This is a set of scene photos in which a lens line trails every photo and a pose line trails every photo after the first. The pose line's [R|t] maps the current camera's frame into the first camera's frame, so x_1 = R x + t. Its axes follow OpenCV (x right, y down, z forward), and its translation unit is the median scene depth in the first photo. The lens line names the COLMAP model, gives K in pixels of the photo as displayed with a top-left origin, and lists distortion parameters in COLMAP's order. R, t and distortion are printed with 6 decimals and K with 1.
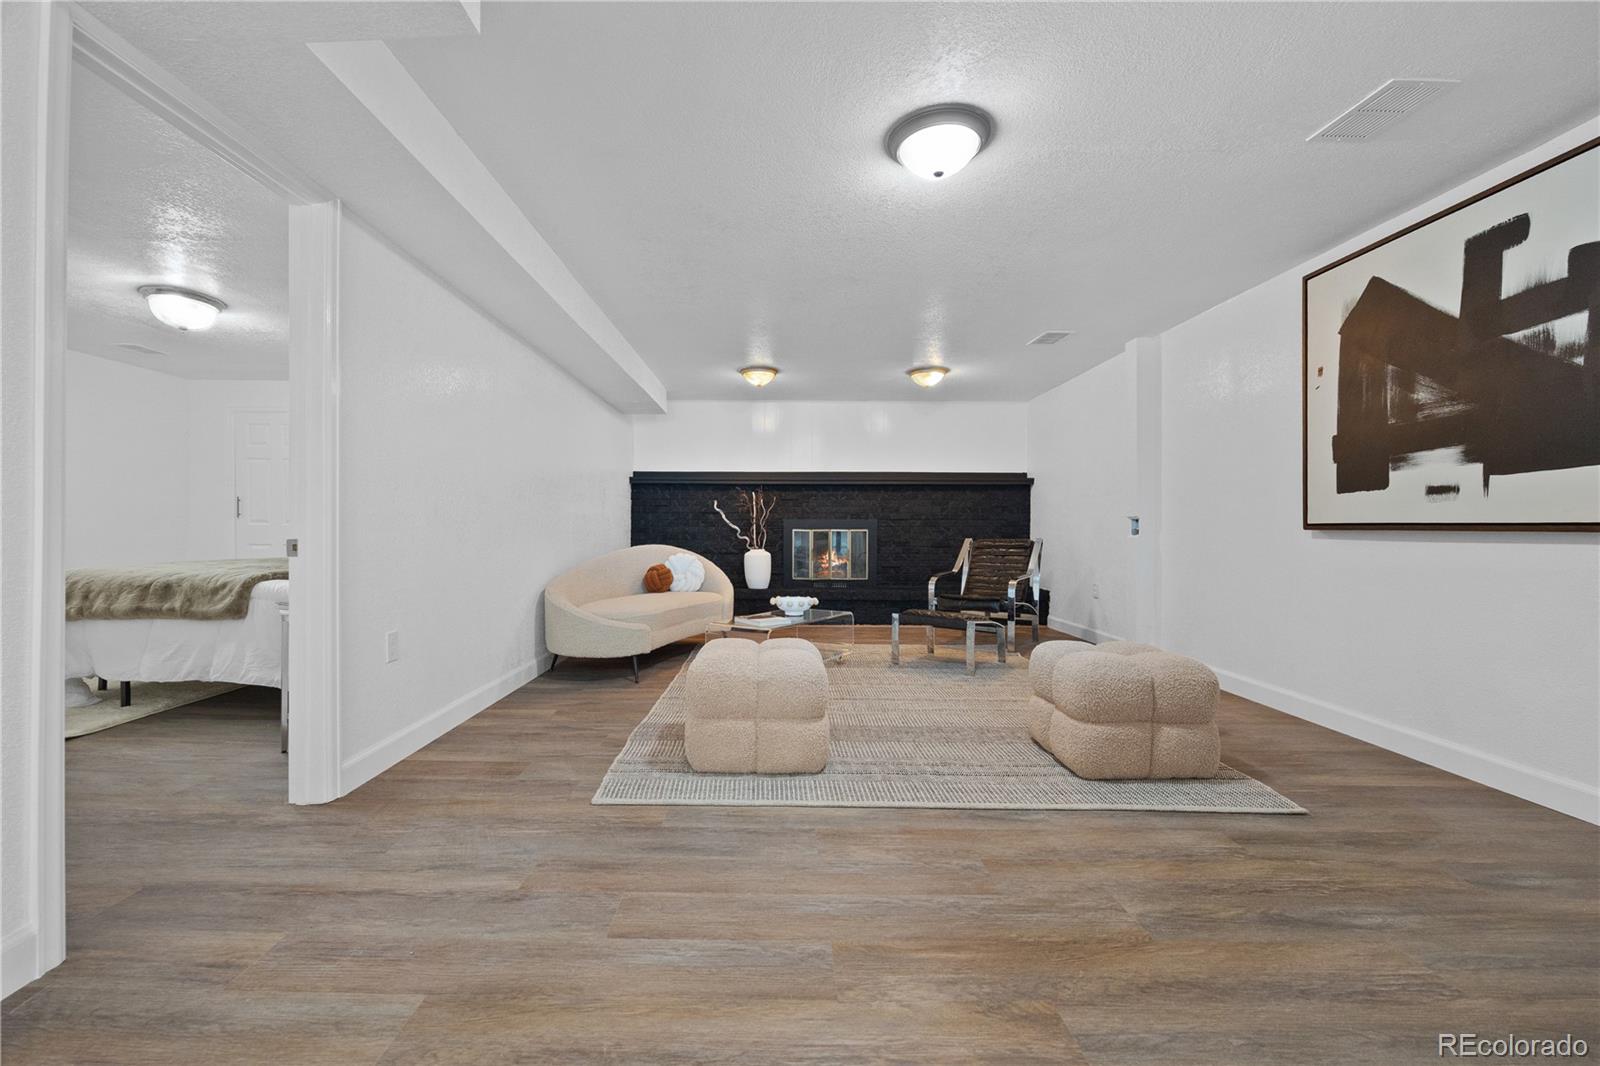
lens RADIAL K [[648.0, 0, 769.1], [0, 648.0, 533.9], [0, 0, 1]] dist [-0.007622, 0.001249]
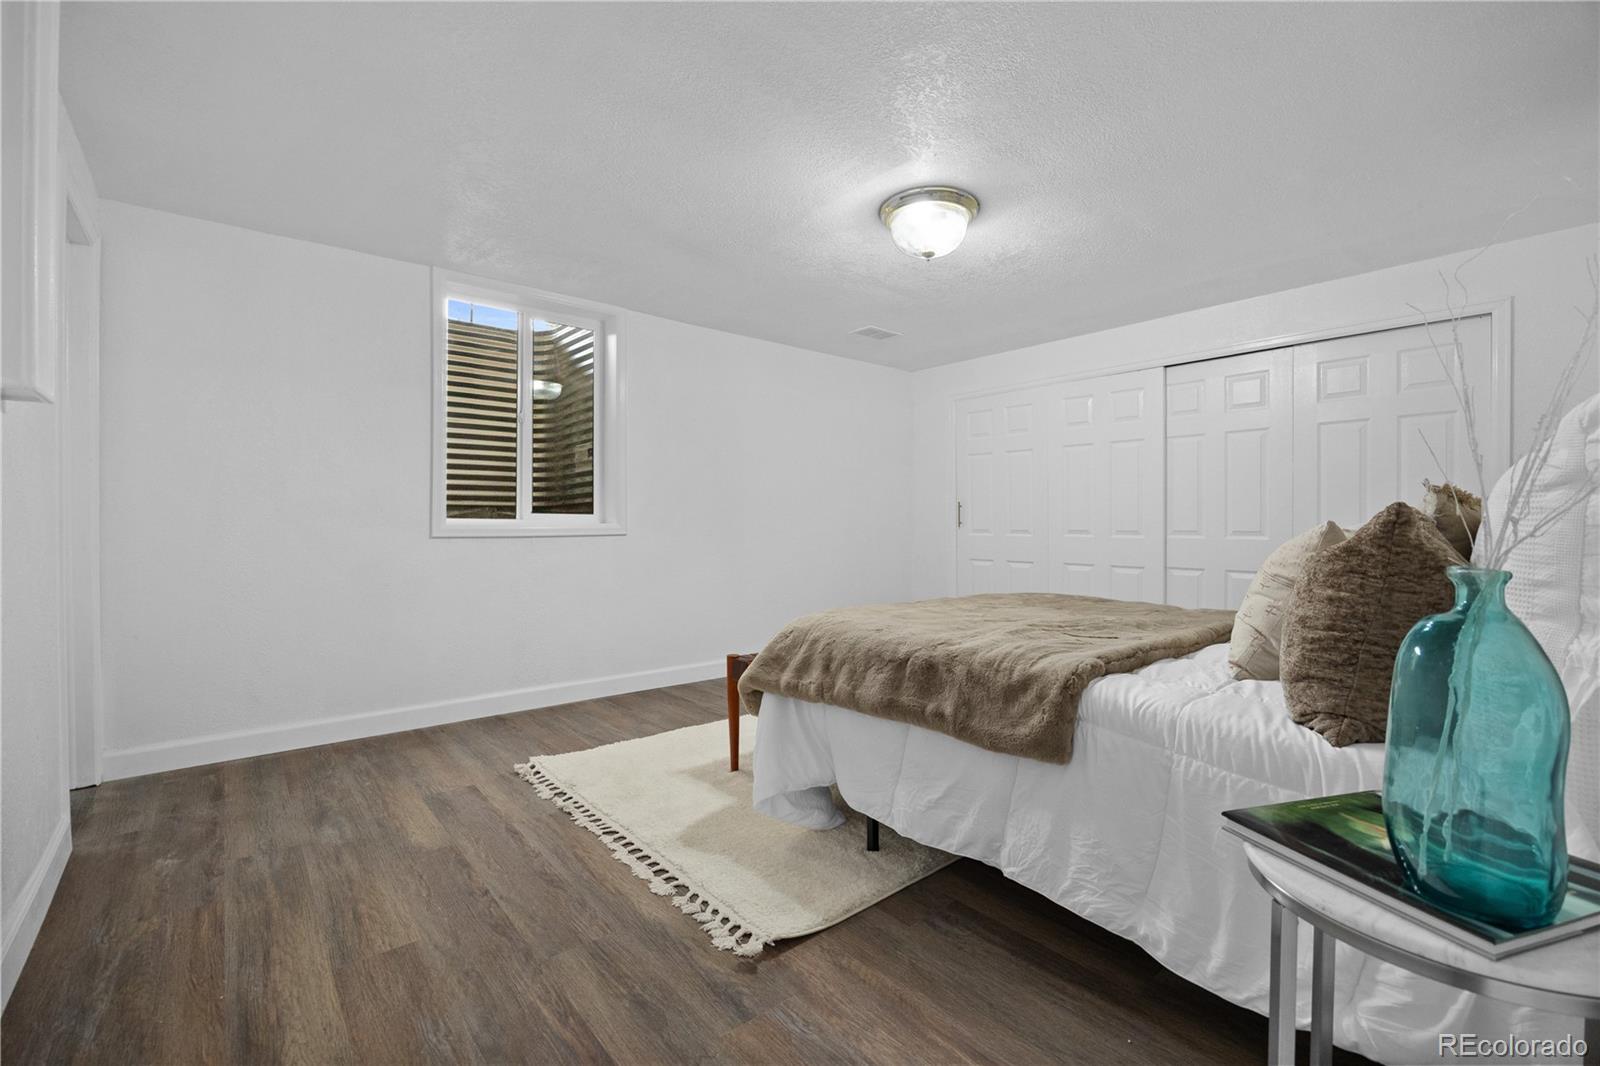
lens RADIAL K [[670.8, 0, 793.8], [0, 670.8, 533.6], [0, 0, 1]] dist [-0.002536, -0.000039]
pose [[0.636315, -0.003699, -0.771420, -0.581933], [0.002502, 0.999993, -0.002731, -0.028992], [0.771425, -0.000192, 0.636320, 0.562940]]
